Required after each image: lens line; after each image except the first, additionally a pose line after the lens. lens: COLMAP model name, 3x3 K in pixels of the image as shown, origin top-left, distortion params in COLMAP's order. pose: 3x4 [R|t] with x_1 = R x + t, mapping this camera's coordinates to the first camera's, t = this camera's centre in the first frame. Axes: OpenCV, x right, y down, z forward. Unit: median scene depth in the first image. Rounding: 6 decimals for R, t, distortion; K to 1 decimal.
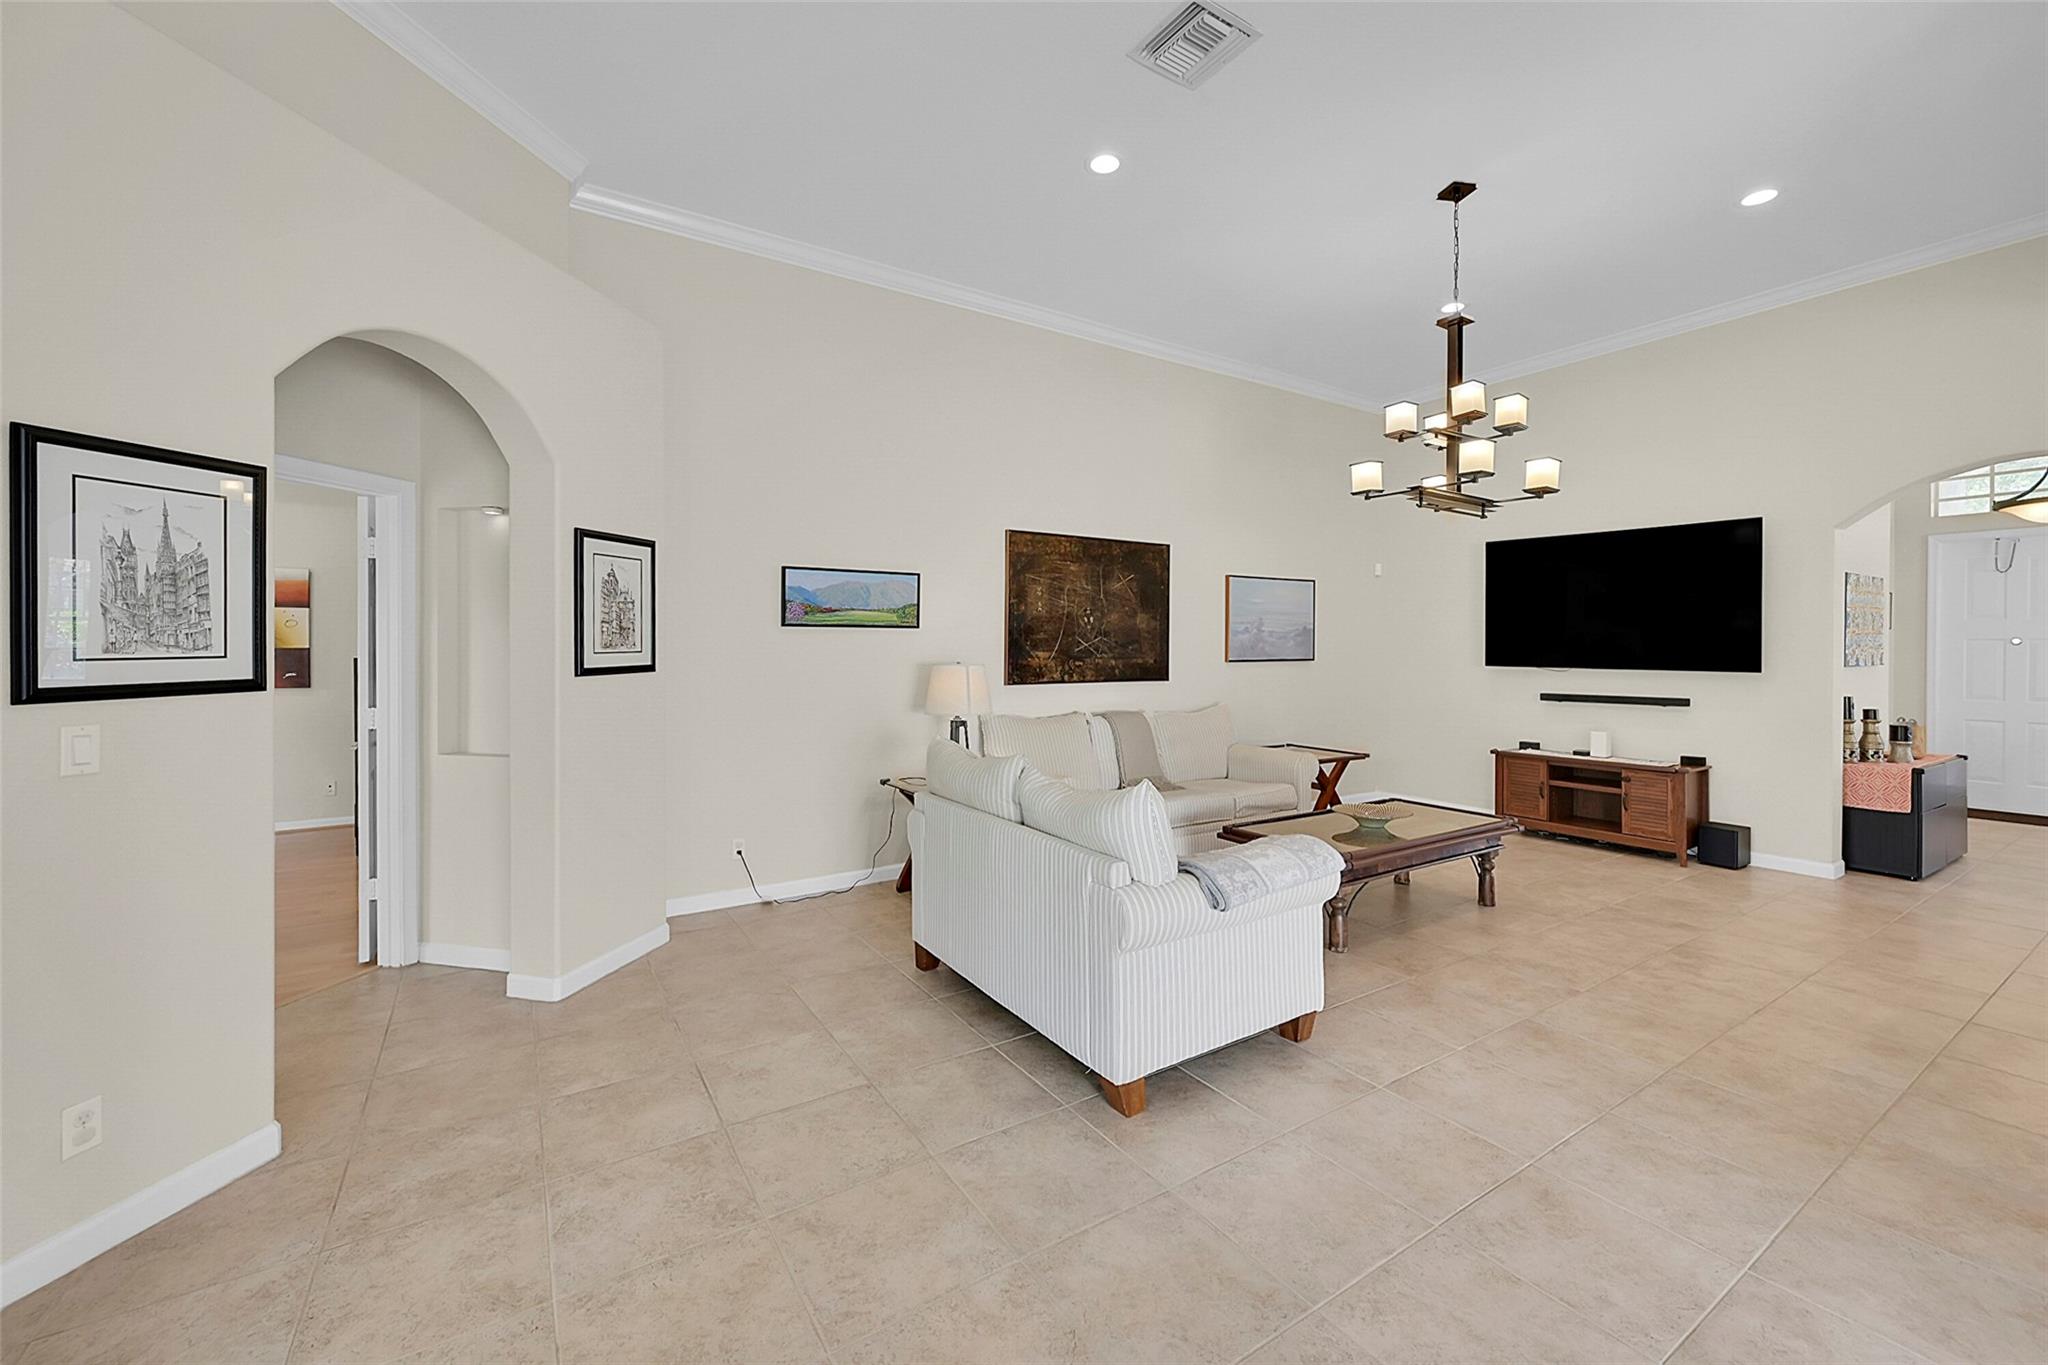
lens RADIAL K [[813.2, 0, 1009.4], [0, 813.2, 660.2], [0, 0, 1]] dist [-0.007921, 0.002714]
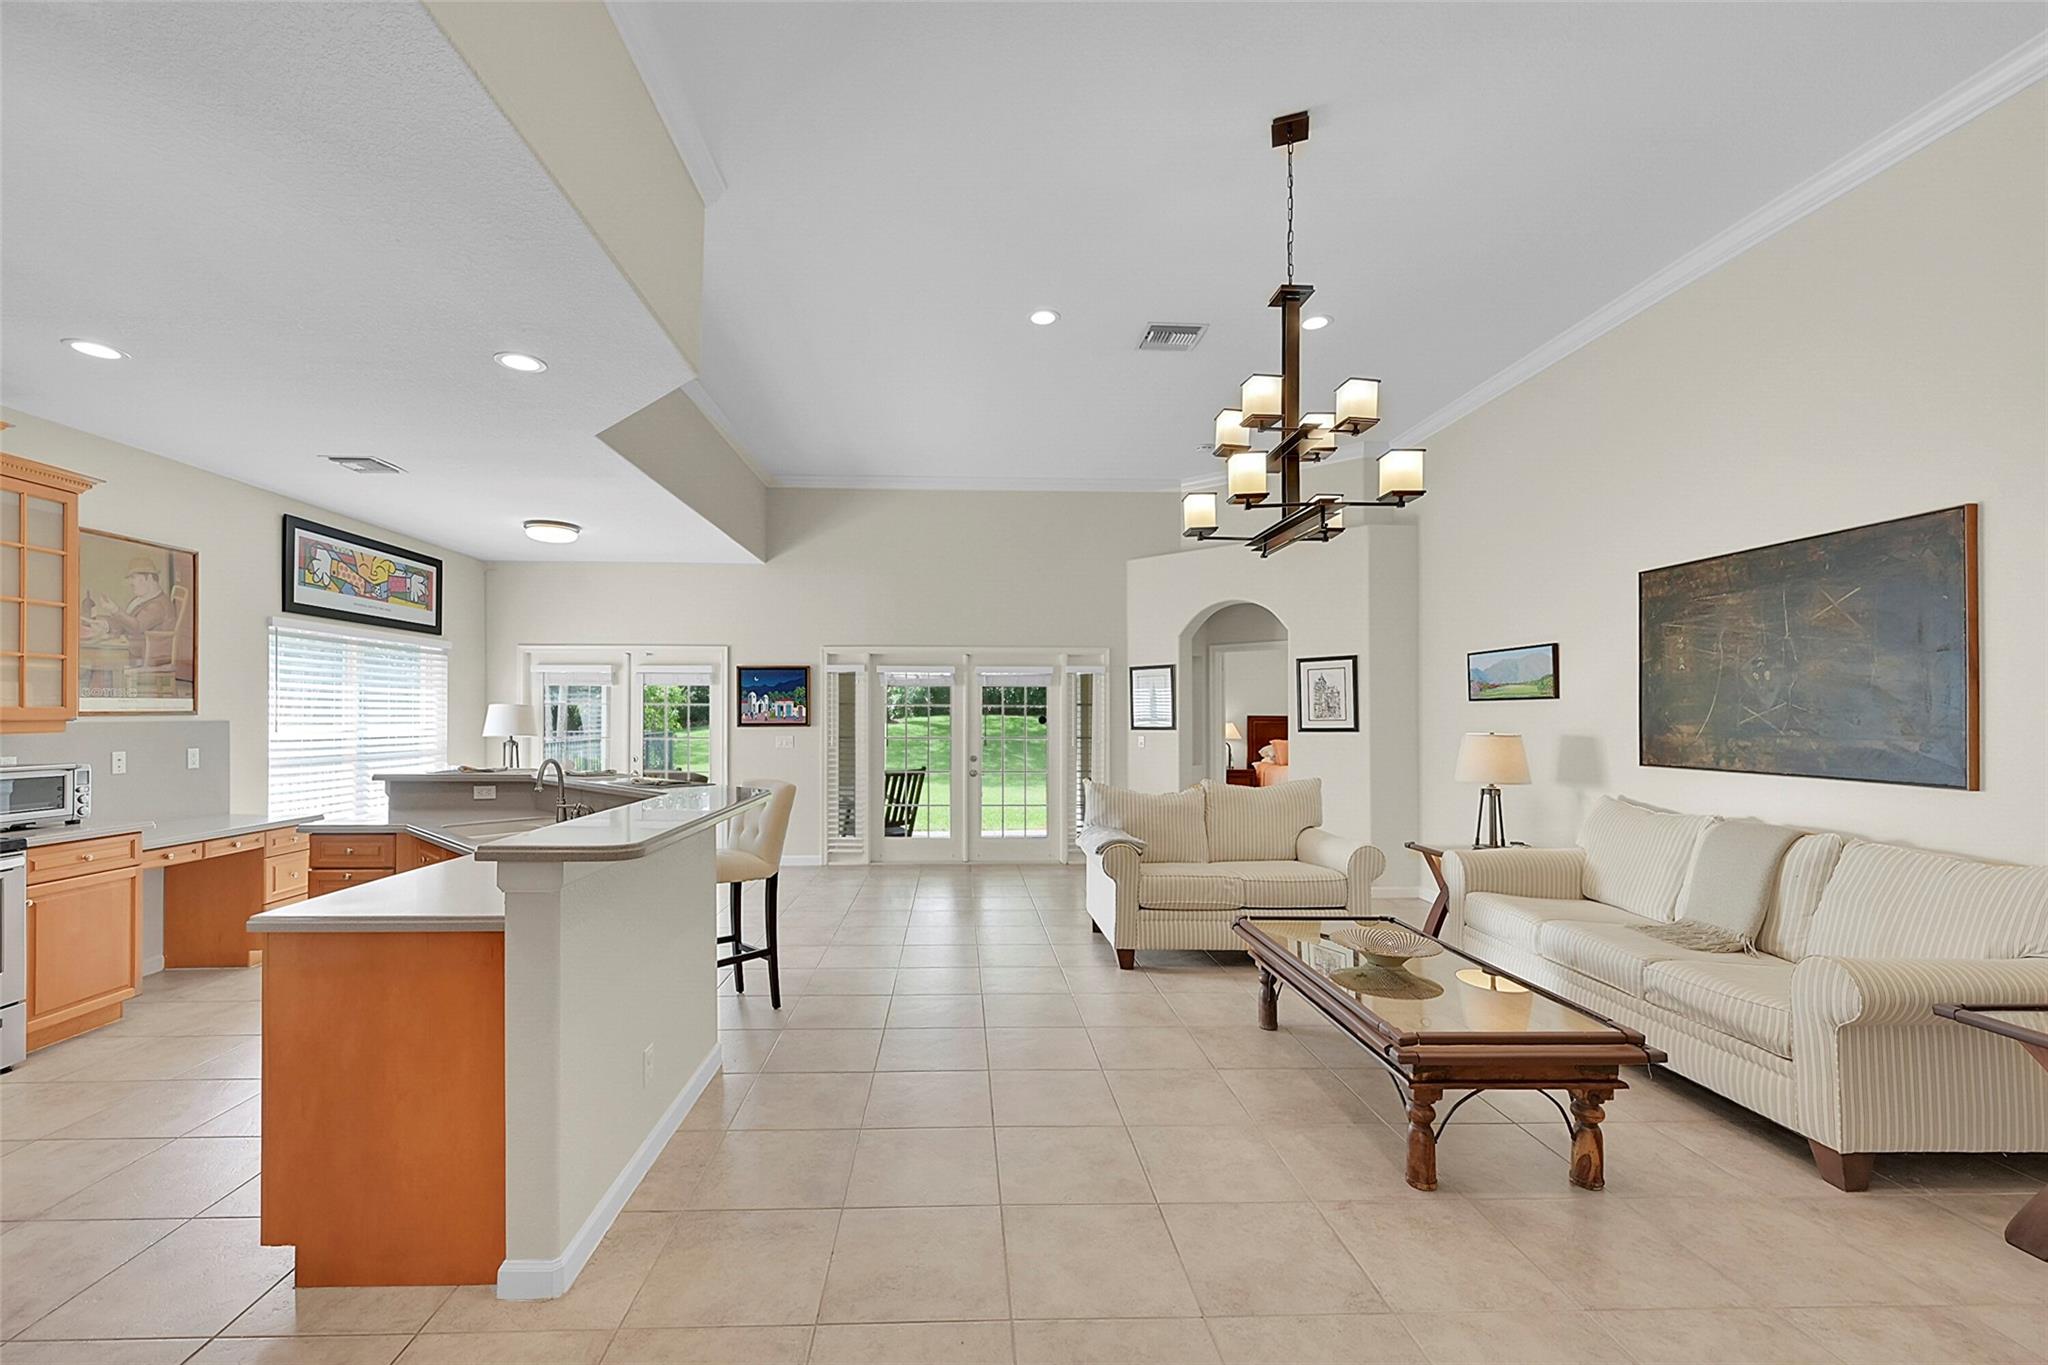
lens RADIAL K [[852.7, 0, 977.2], [0, 852.7, 704.6], [0, 0, 1]] dist [0.002556, -0.000649]
pose [[-0.530077, -0.011210, -0.847876, 1.124903], [-0.014448, 0.999887, -0.004187, -0.017958], [0.847827, 0.010030, -0.530179, 0.951690]]
